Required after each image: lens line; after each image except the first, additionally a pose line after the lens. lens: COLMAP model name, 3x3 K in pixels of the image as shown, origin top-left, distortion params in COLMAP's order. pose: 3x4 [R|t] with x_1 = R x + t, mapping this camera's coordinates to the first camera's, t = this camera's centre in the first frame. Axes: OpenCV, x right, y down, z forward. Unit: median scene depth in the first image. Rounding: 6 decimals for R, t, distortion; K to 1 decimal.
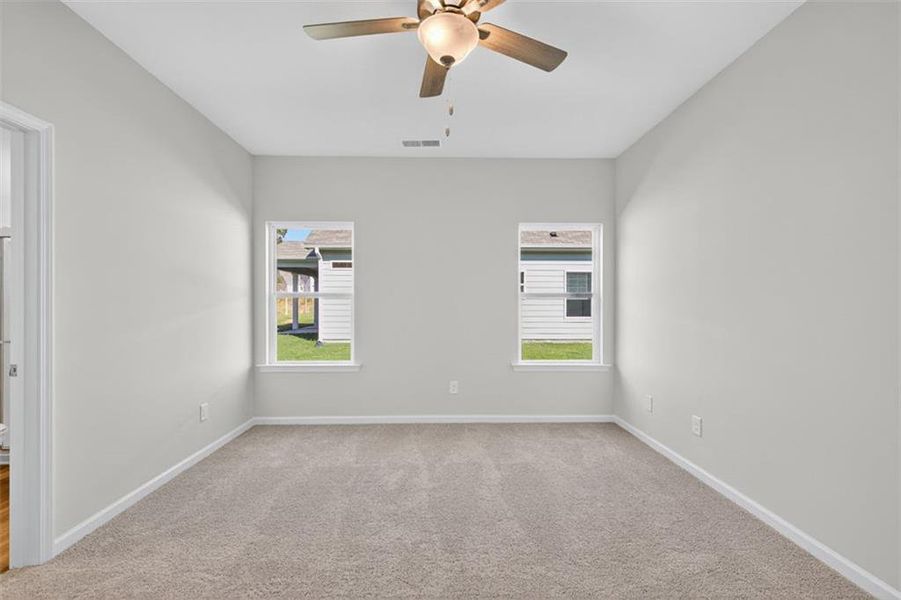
lens RADIAL K [[376.0, 0, 450.5], [0, 376.0, 300.0], [0, 0, 1]] dist [0.002190, 0.000075]
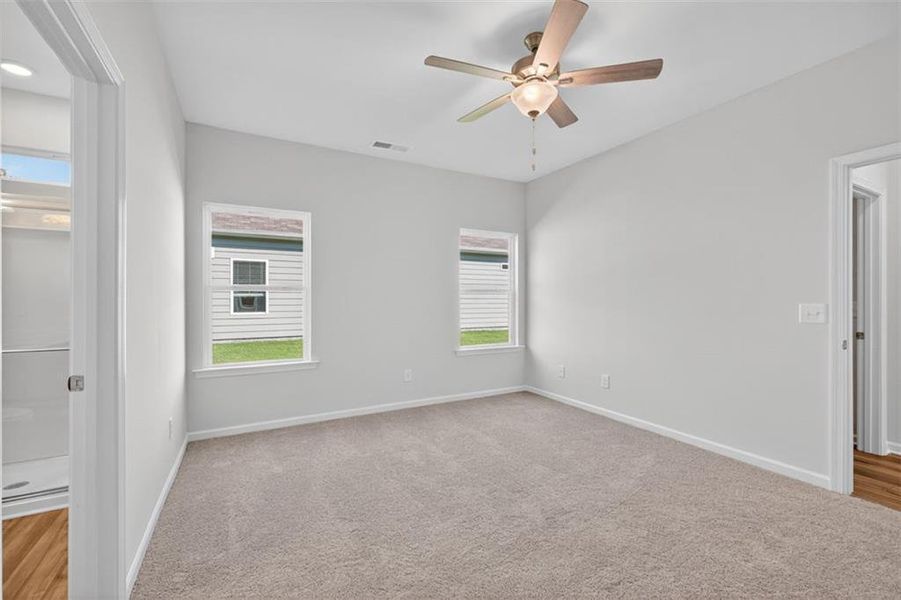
lens RADIAL K [[374.3, 0, 448.2], [0, 374.3, 294.0], [0, 0, 1]] dist [-0.000325, -0.000006]
pose [[0.892333, 0.004346, 0.451356, -0.391610], [-0.004156, 0.999990, -0.001412, -0.000045], [-0.451358, -0.000615, 0.892343, -0.012568]]
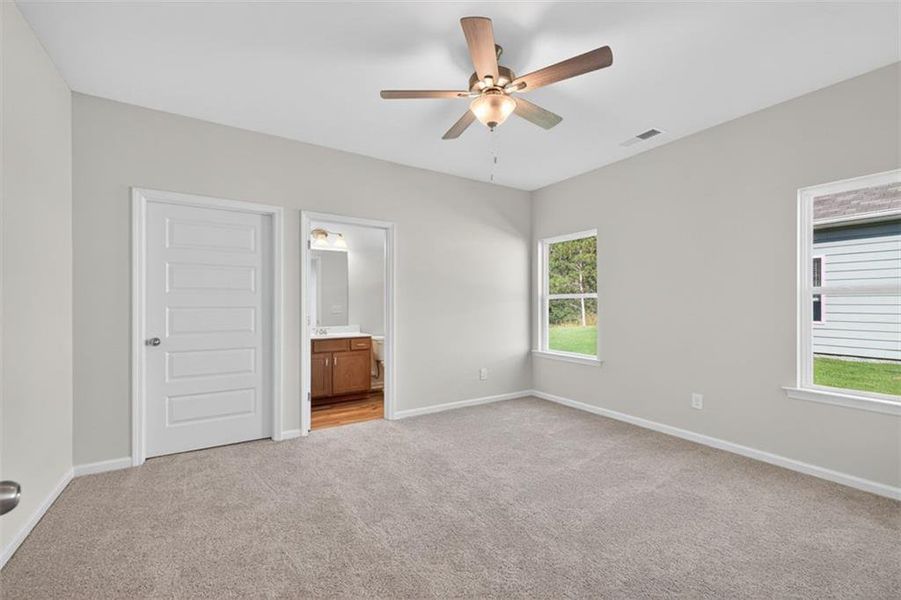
lens RADIAL K [[376.0, 0, 450.5], [0, 376.0, 300.0], [0, 0, 1]] dist [0.002190, 0.000075]
pose [[0.507509, -0.009183, -0.861598, 0.488621], [0.010254, 0.999937, -0.004617, -0.000433], [0.861586, -0.006492, 0.507571, 0.084740]]
